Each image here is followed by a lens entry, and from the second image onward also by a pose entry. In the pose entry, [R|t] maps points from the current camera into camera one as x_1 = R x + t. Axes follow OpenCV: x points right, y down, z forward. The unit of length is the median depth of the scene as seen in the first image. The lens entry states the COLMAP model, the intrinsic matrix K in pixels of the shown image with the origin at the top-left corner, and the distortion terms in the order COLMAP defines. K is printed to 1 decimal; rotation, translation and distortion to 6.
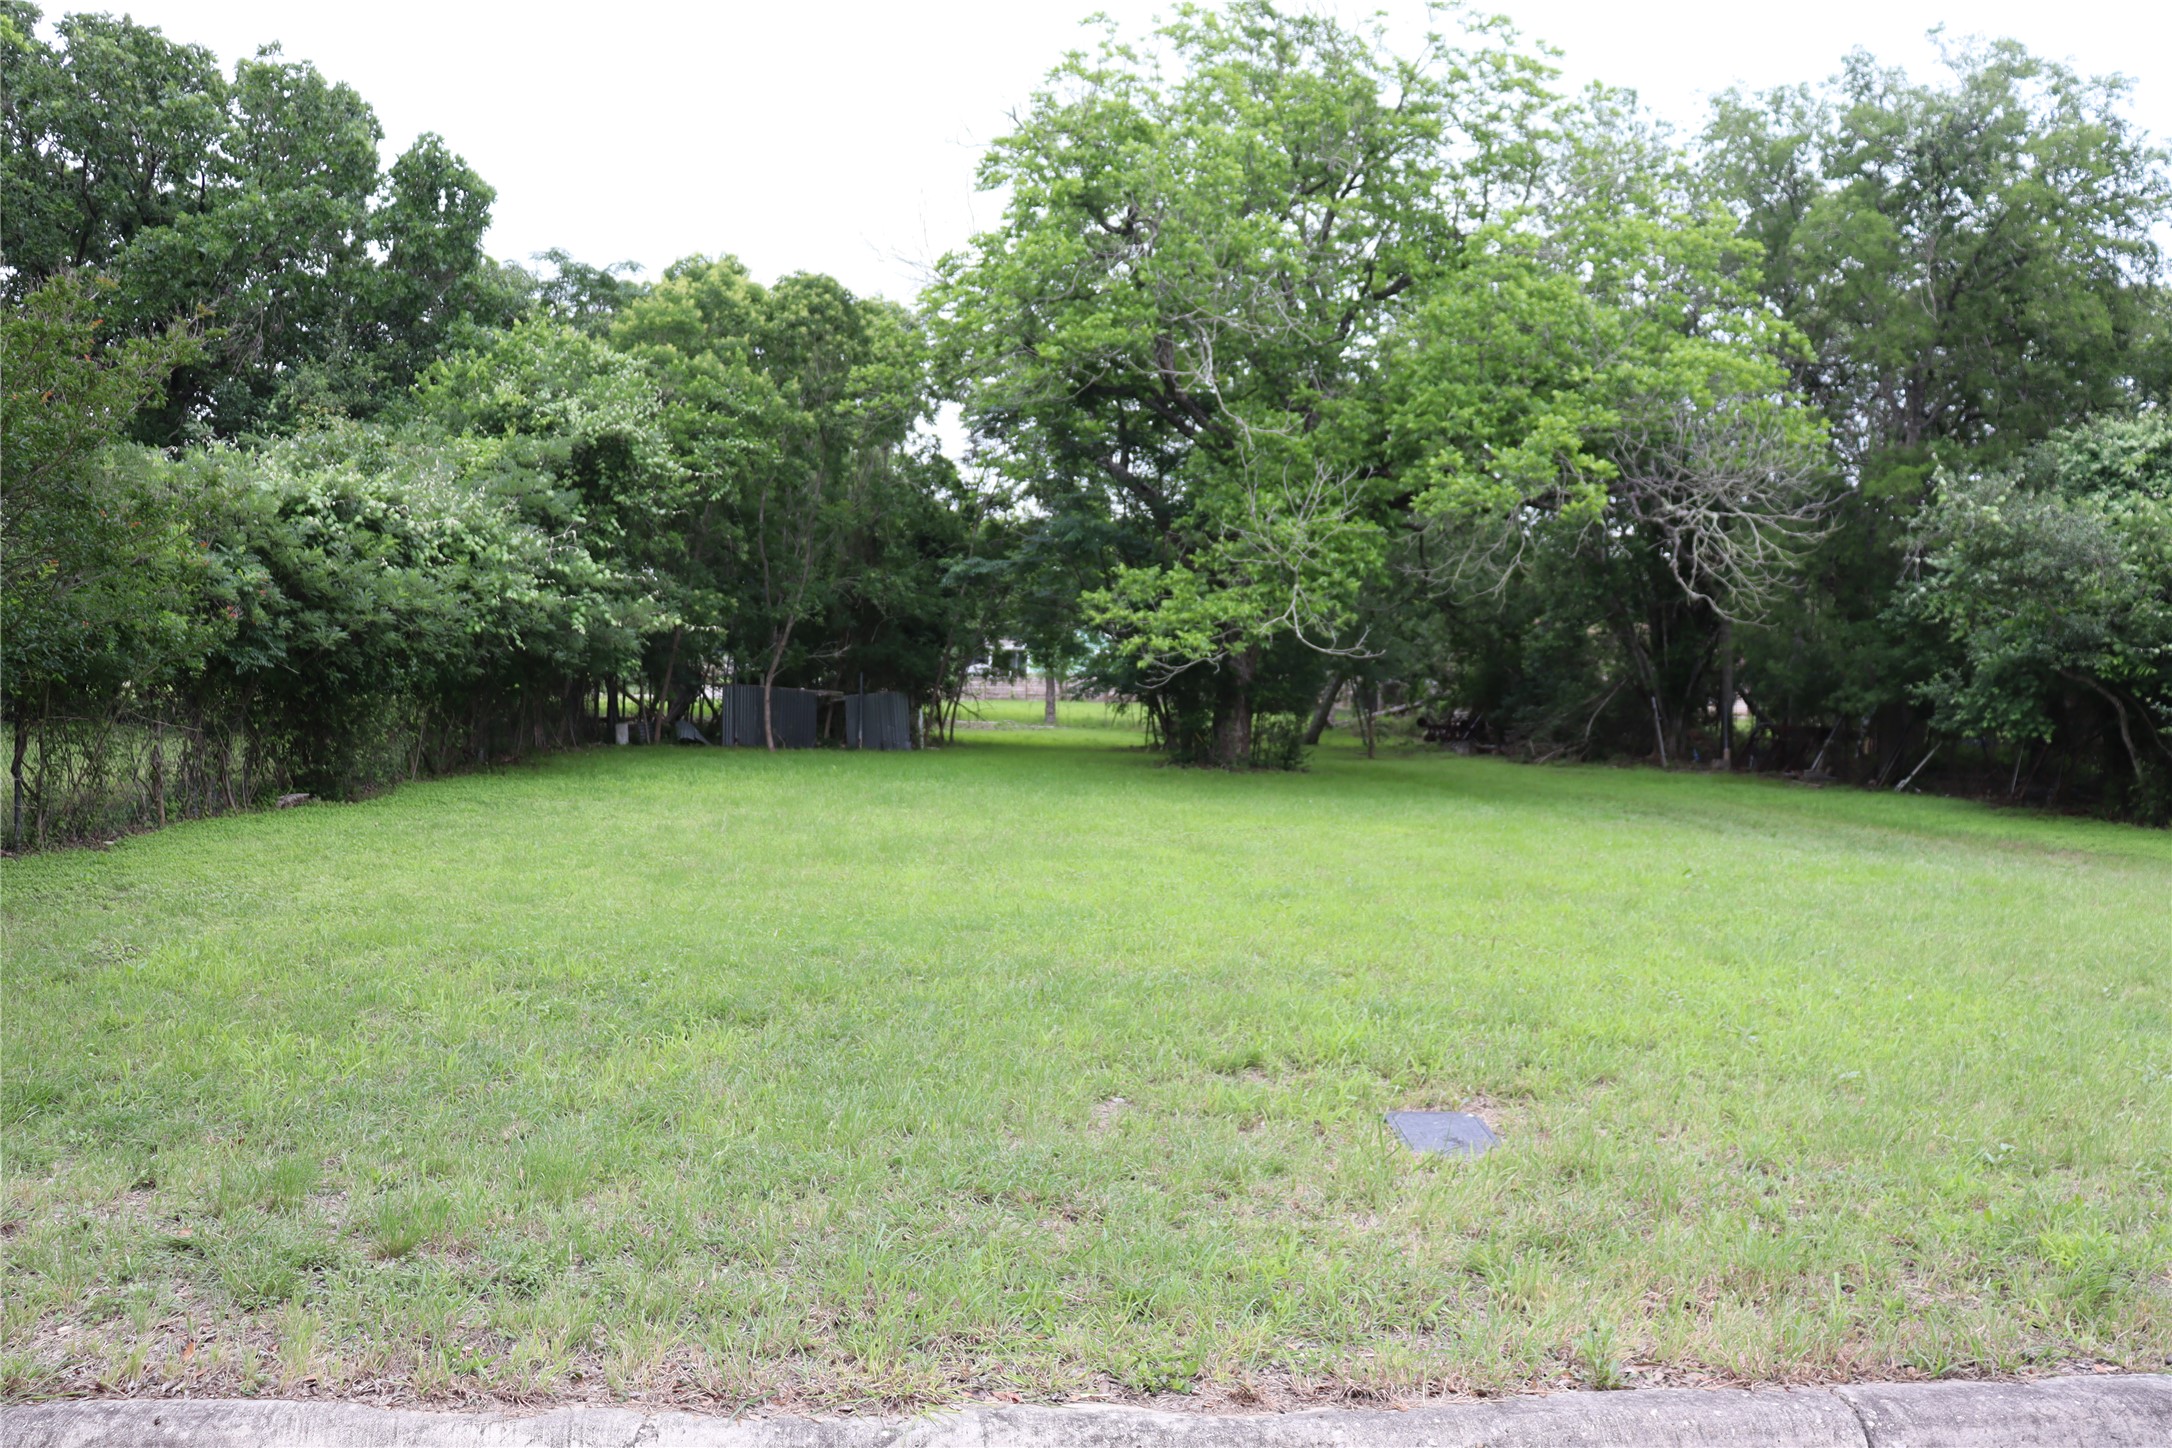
lens RADIAL K [[1789.1, 0, 1085.0], [0, 1789.1, 720.3], [0, 0, 1]] dist [-0.179604, 0.163151]
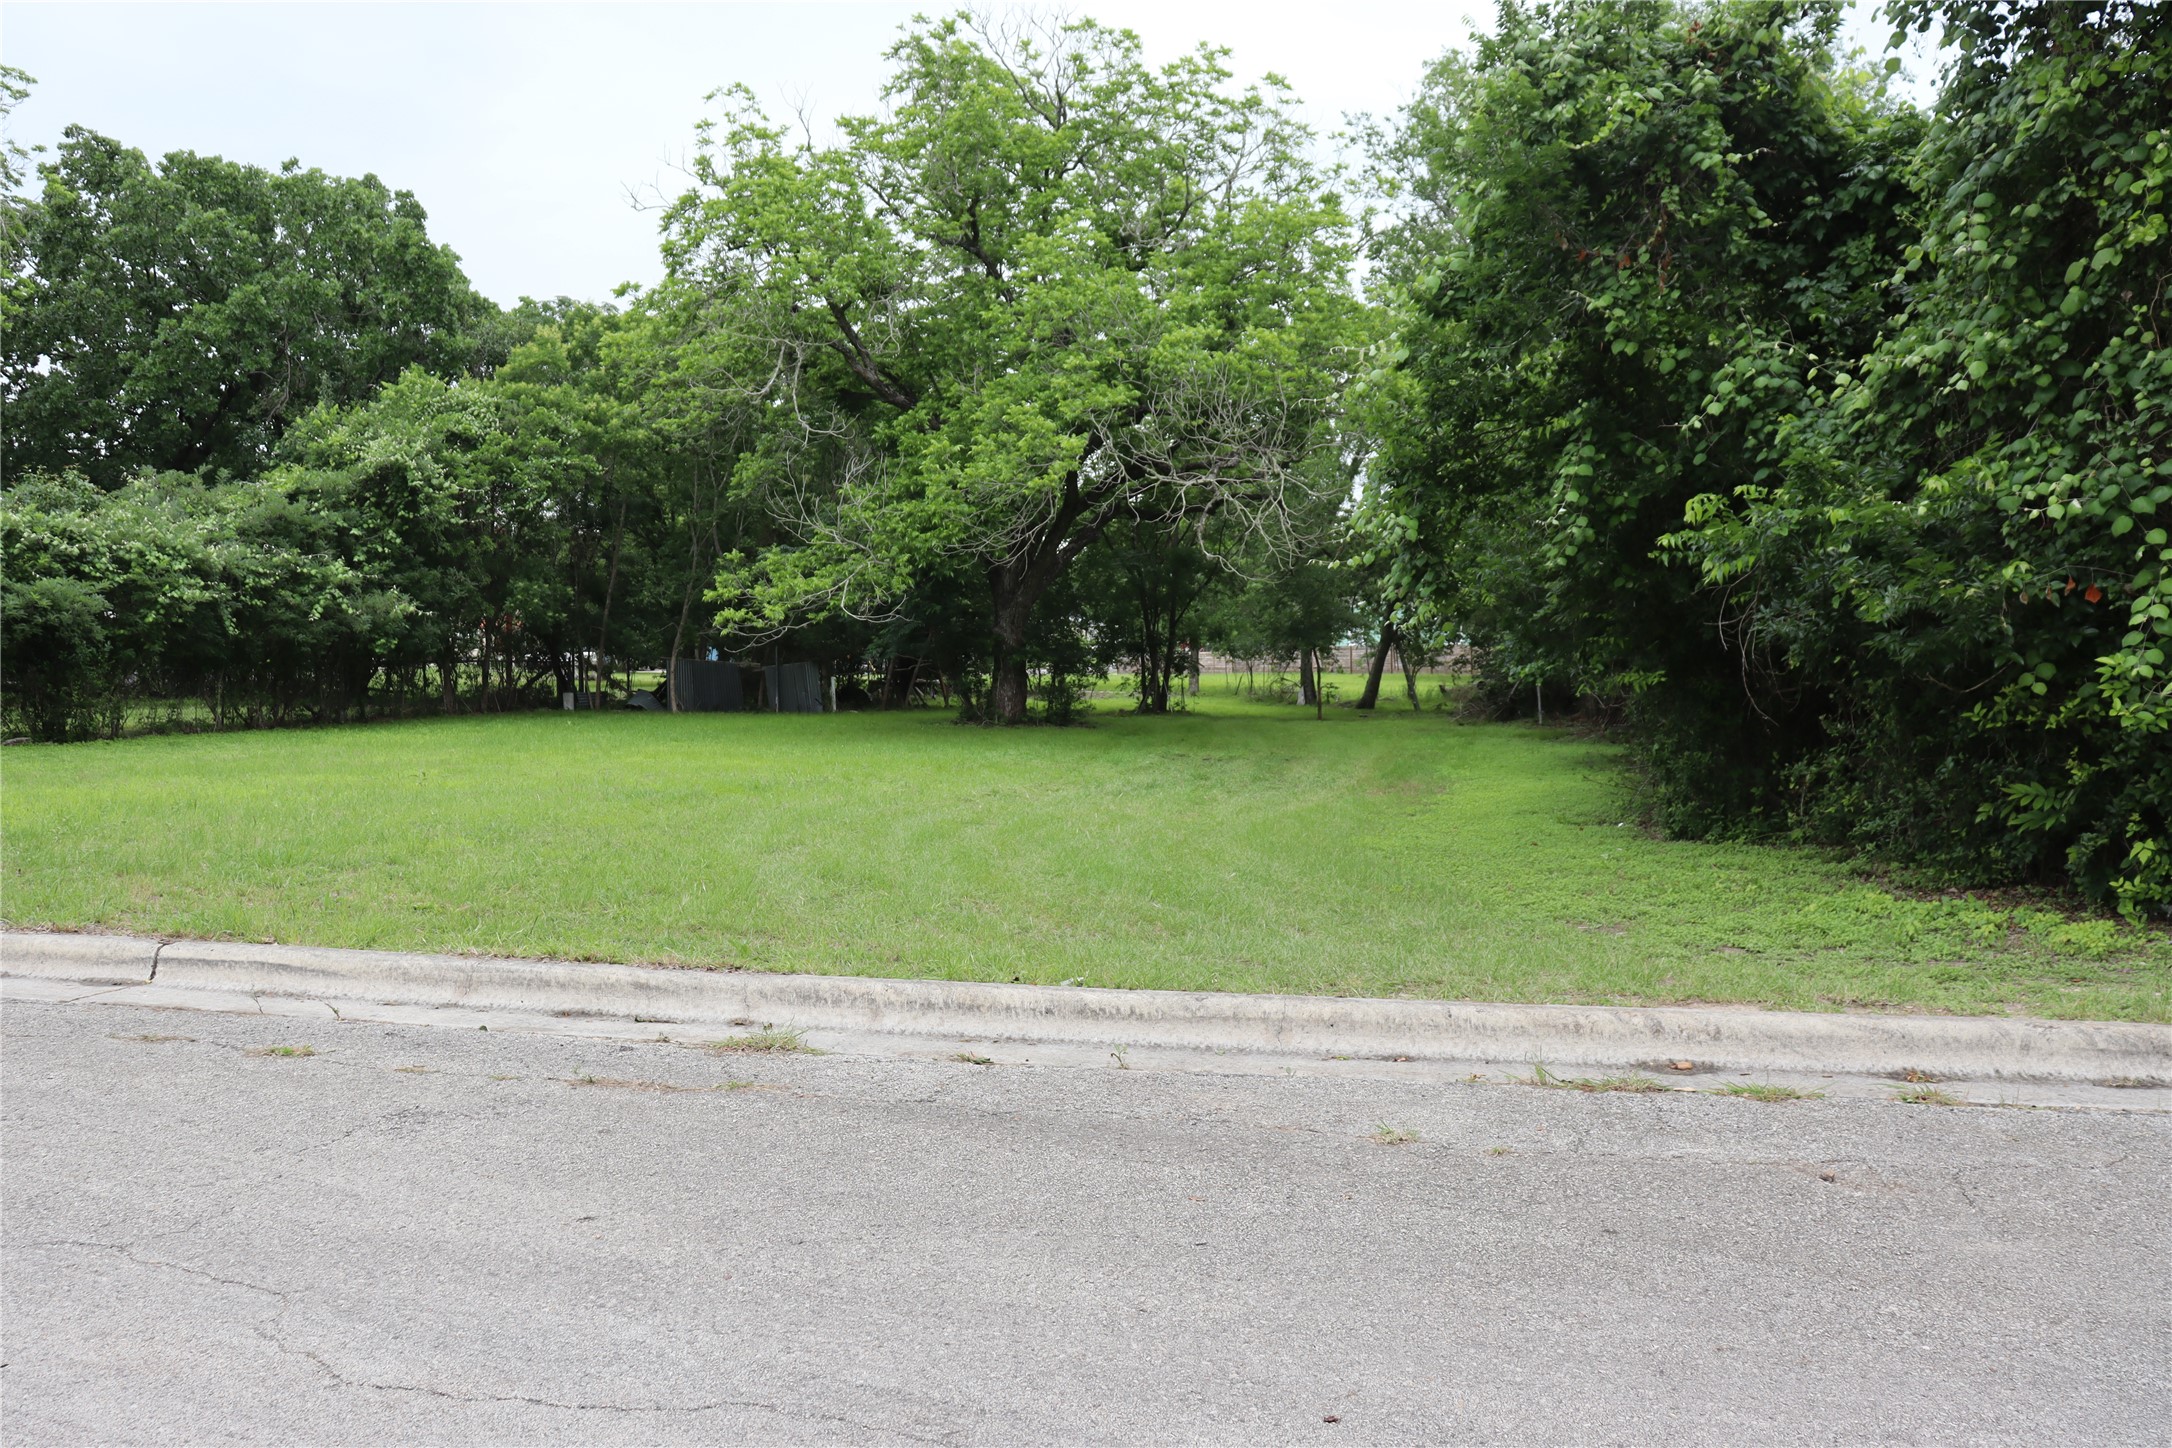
lens RADIAL K [[1789.1, 0, 1083.0], [0, 1789.1, 715.2], [0, 0, 1]] dist [-0.179604, 0.163151]
pose [[0.957793, -0.009868, -0.287290, 0.528573], [0.012288, 0.999903, 0.006620, 0.016701], [0.287197, -0.009871, 0.957821, -0.064851]]
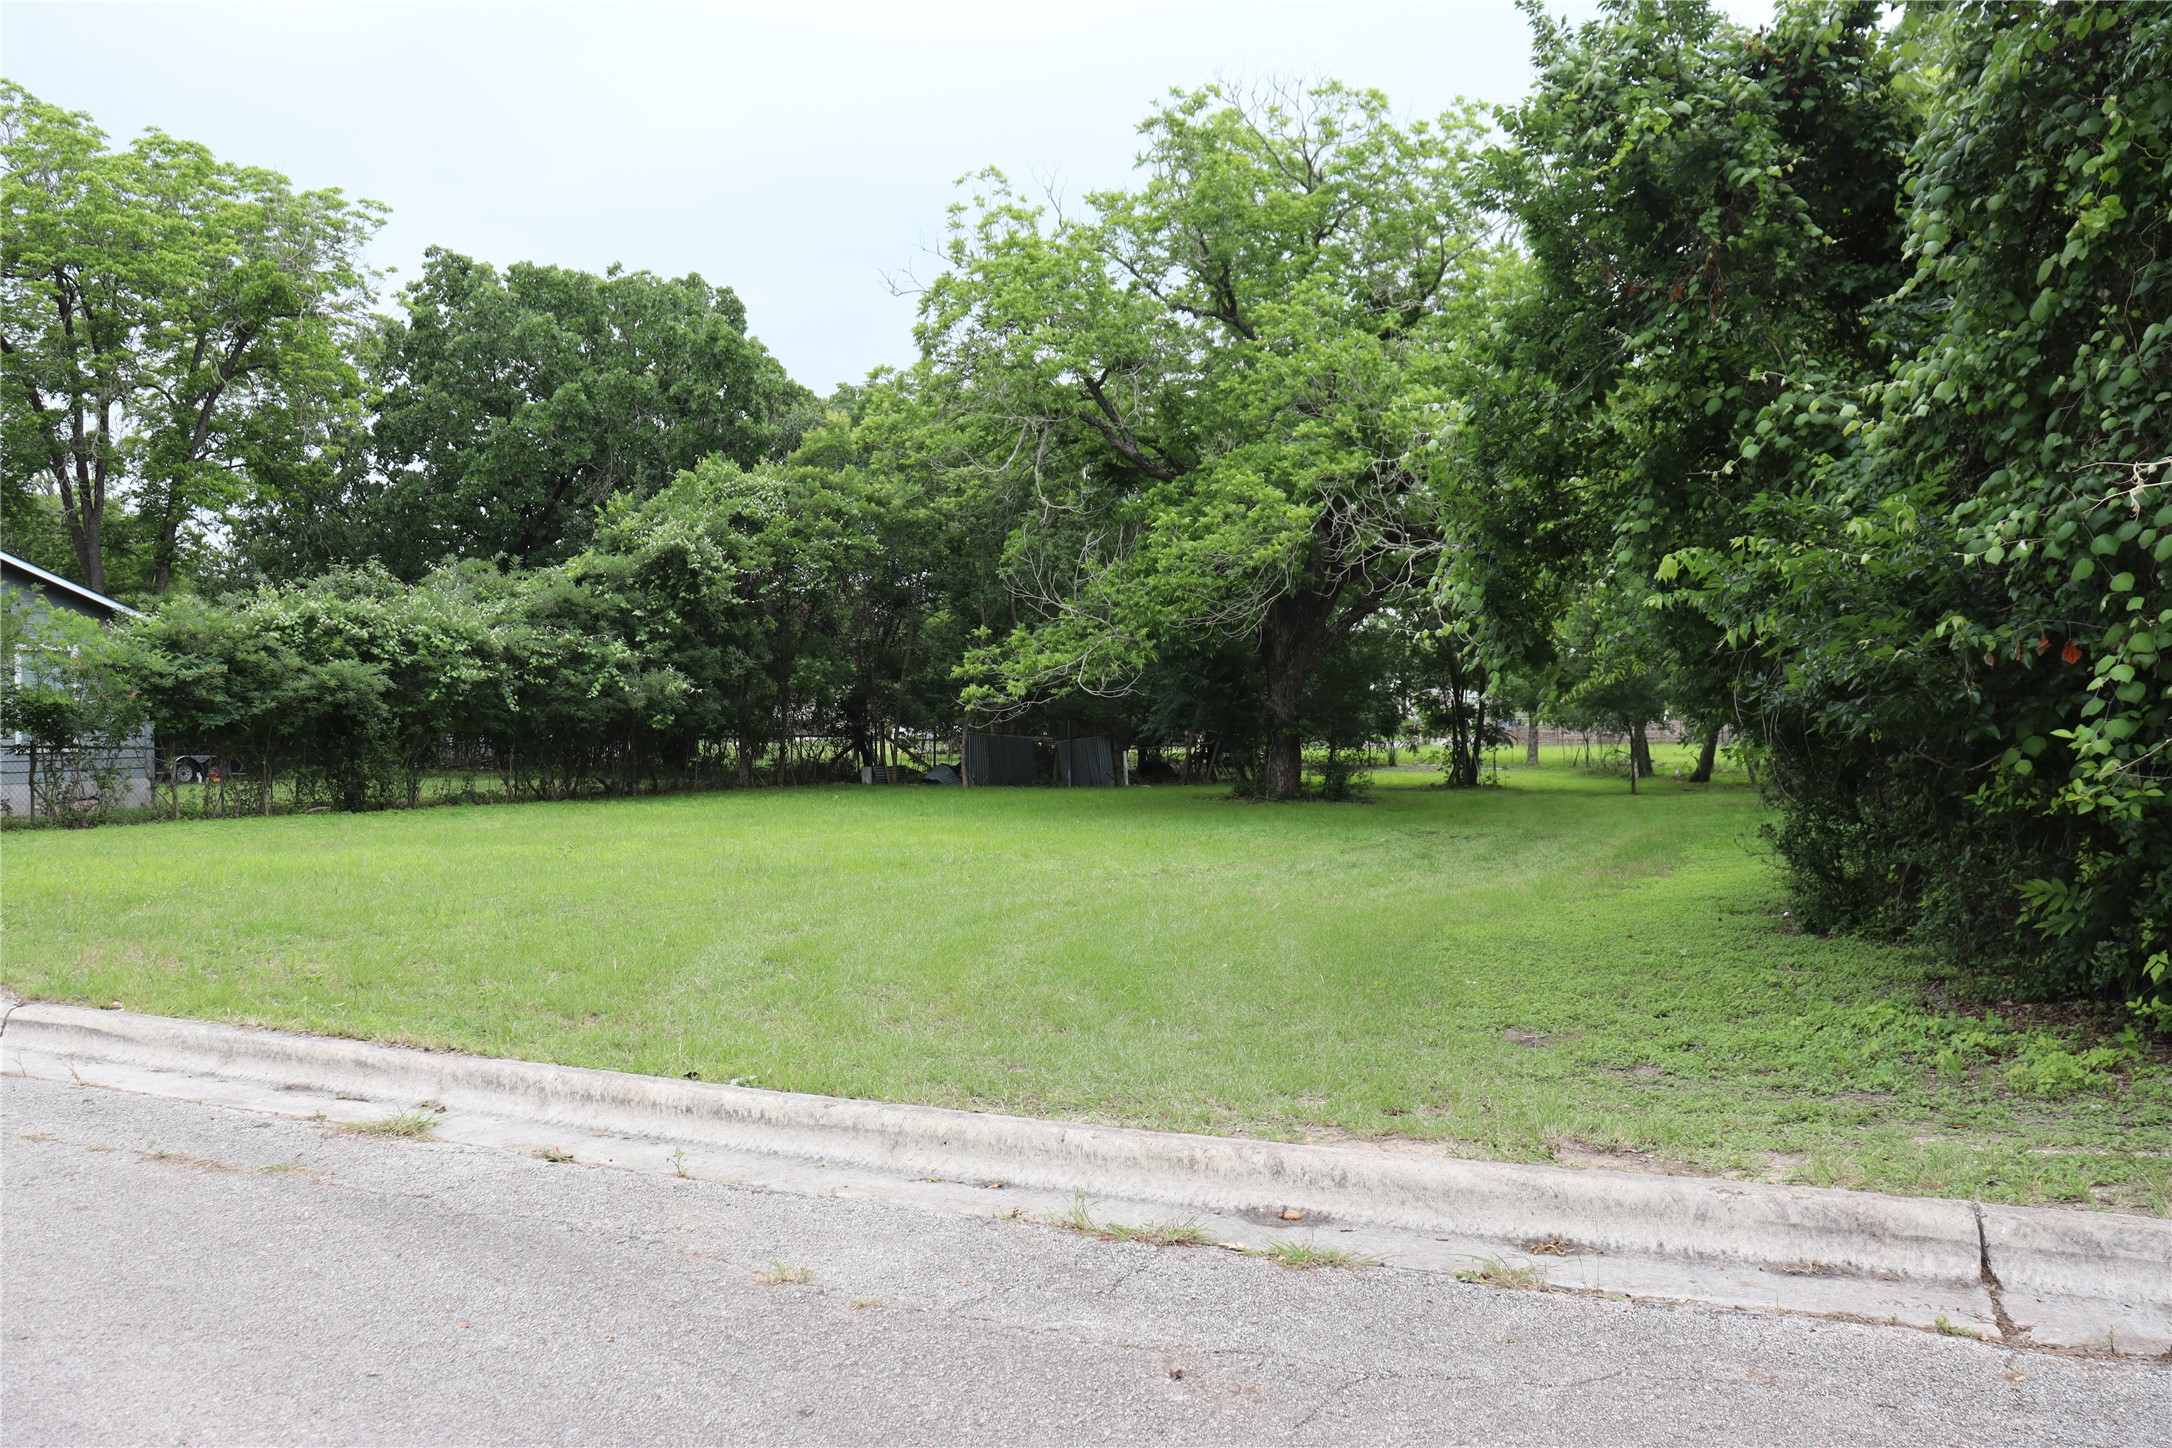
lens RADIAL K [[1789.1, 0, 1084.5], [0, 1789.1, 708.1], [0, 0, 1]] dist [-0.179604, 0.163151]
pose [[0.871836, -0.029459, -0.488910, 0.605661], [0.011064, 0.999119, -0.040472, 0.016098], [0.489672, 0.029876, 0.871395, -0.015473]]
